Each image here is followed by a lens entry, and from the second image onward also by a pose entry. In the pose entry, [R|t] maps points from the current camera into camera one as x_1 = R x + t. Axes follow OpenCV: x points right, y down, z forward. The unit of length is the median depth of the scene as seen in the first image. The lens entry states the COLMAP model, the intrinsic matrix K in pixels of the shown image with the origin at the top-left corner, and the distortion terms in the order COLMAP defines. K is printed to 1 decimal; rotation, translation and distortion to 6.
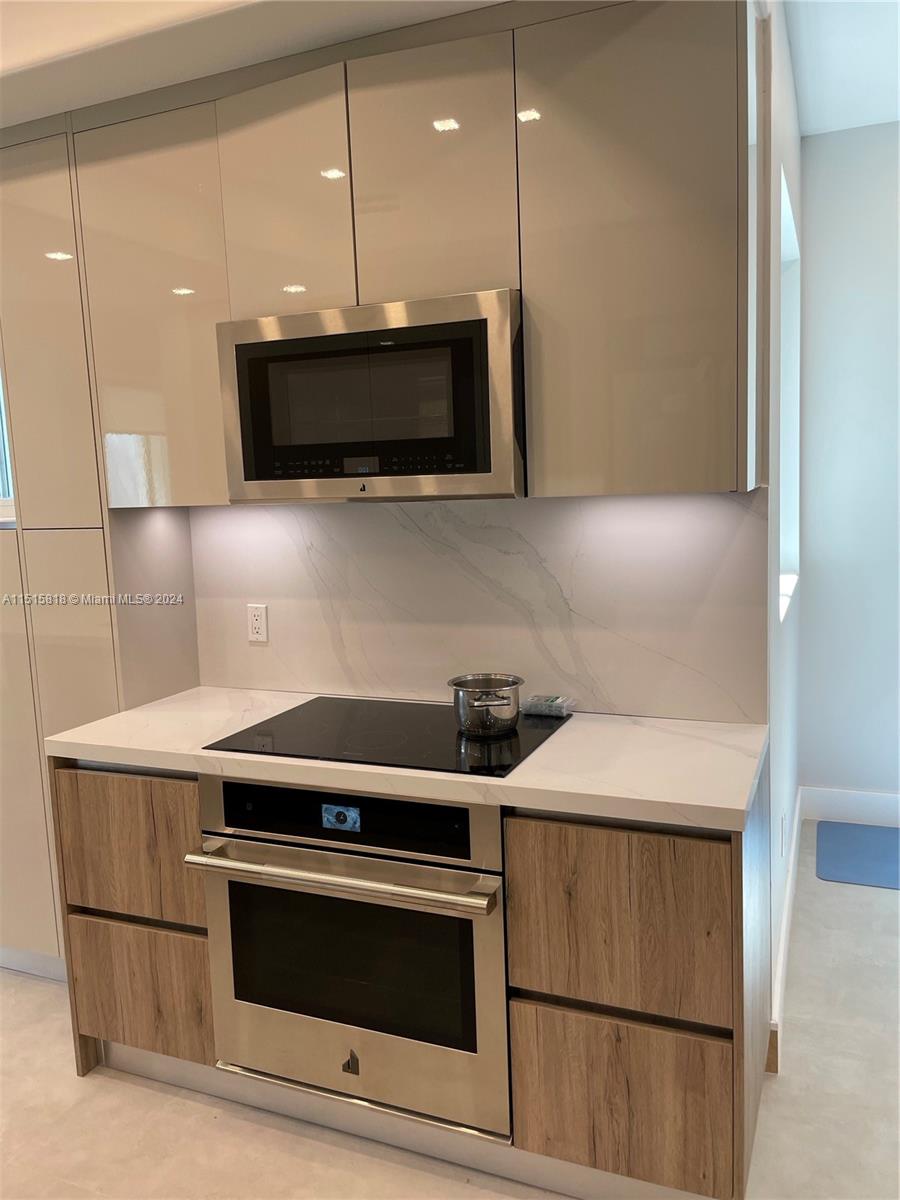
lens RADIAL K [[913.8, 0, 447.1], [0, 913.8, 590.0], [0, 0, 1]] dist [0.080366, -0.114570]
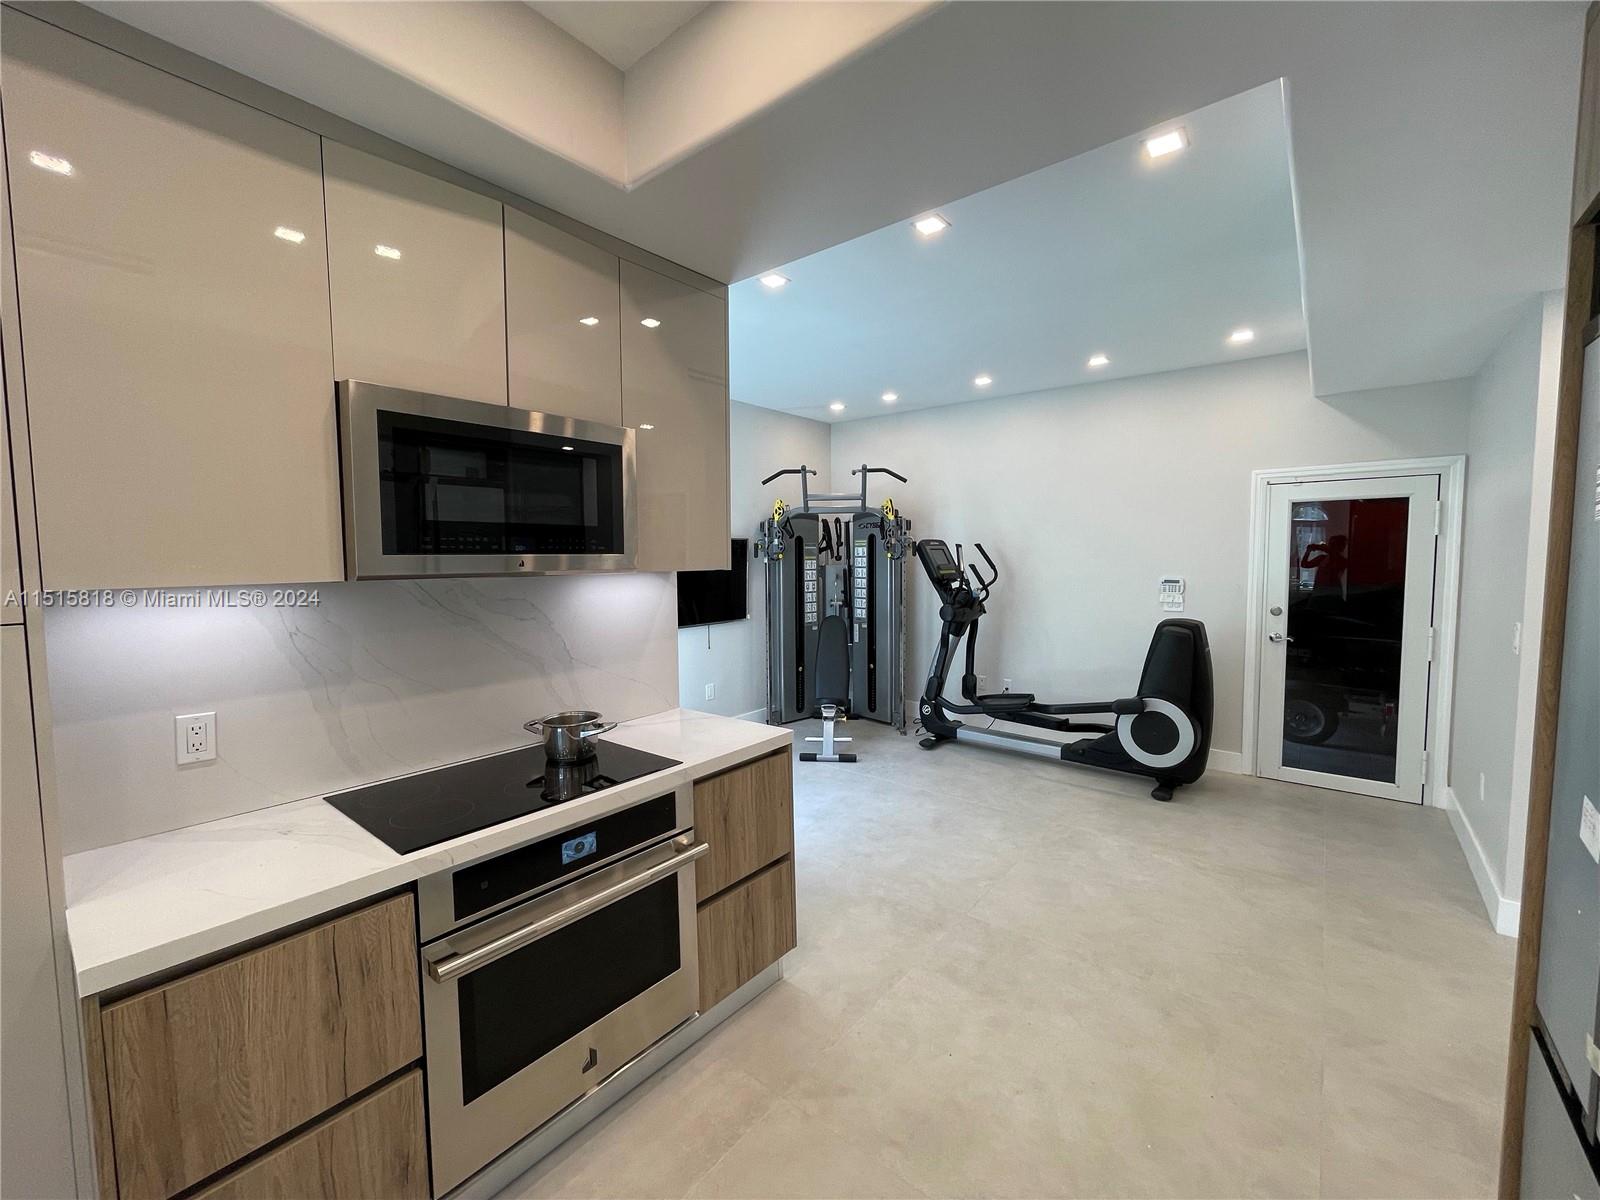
lens RADIAL K [[650.7, 0, 803.0], [0, 650.7, 594.8], [0, 0, 1]] dist [-0.002988, -0.000252]
pose [[0.276417, -0.024791, 0.960718, -0.764200], [0.116837, 0.993119, -0.007990, -0.025826], [-0.953909, 0.114456, 0.277412, 0.441220]]
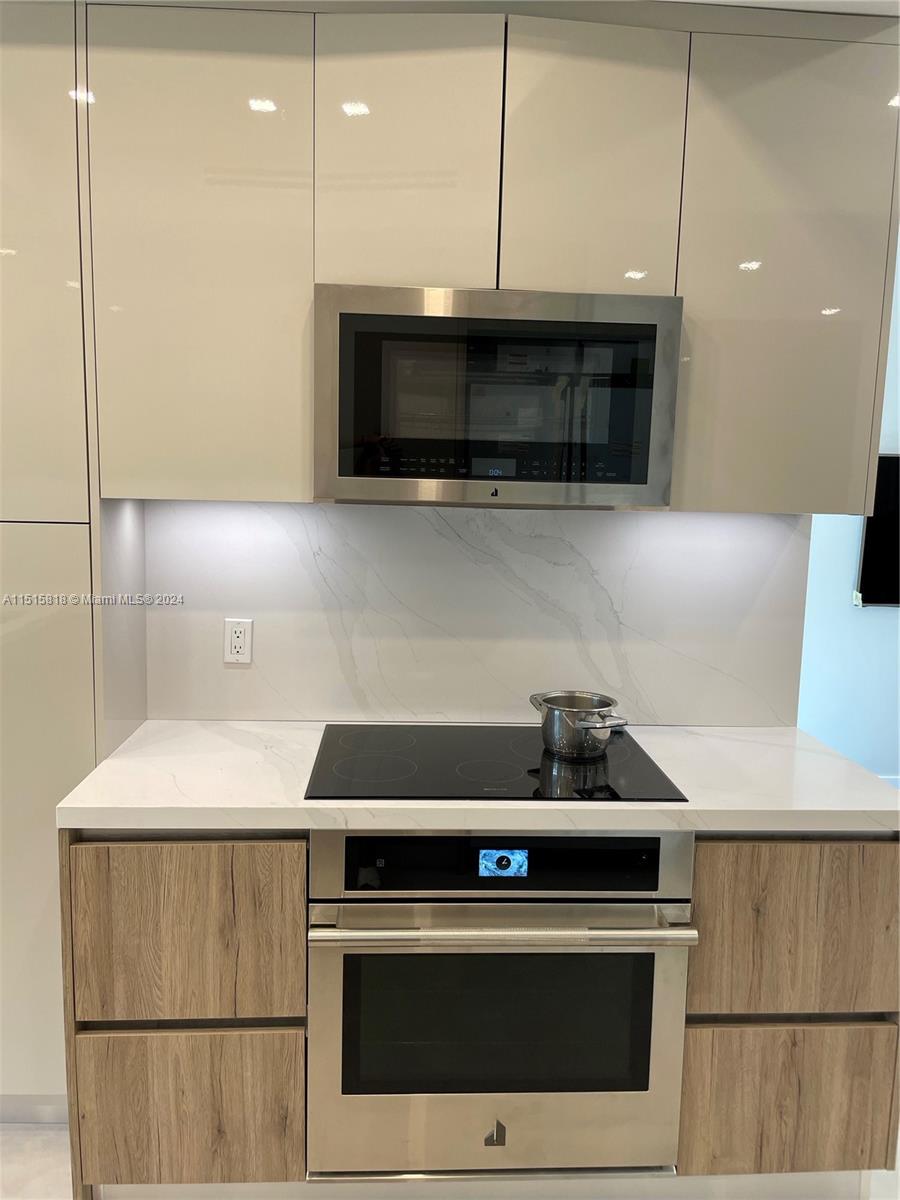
lens RADIAL K [[913.8, 0, 447.1], [0, 913.8, 590.0], [0, 0, 1]] dist [0.080366, -0.114570]
pose [[0.897167, 0.001598, 0.441689, -0.524844], [-0.003959, 0.999982, 0.004424, -0.019314], [-0.441674, -0.005718, 0.897157, 0.211155]]
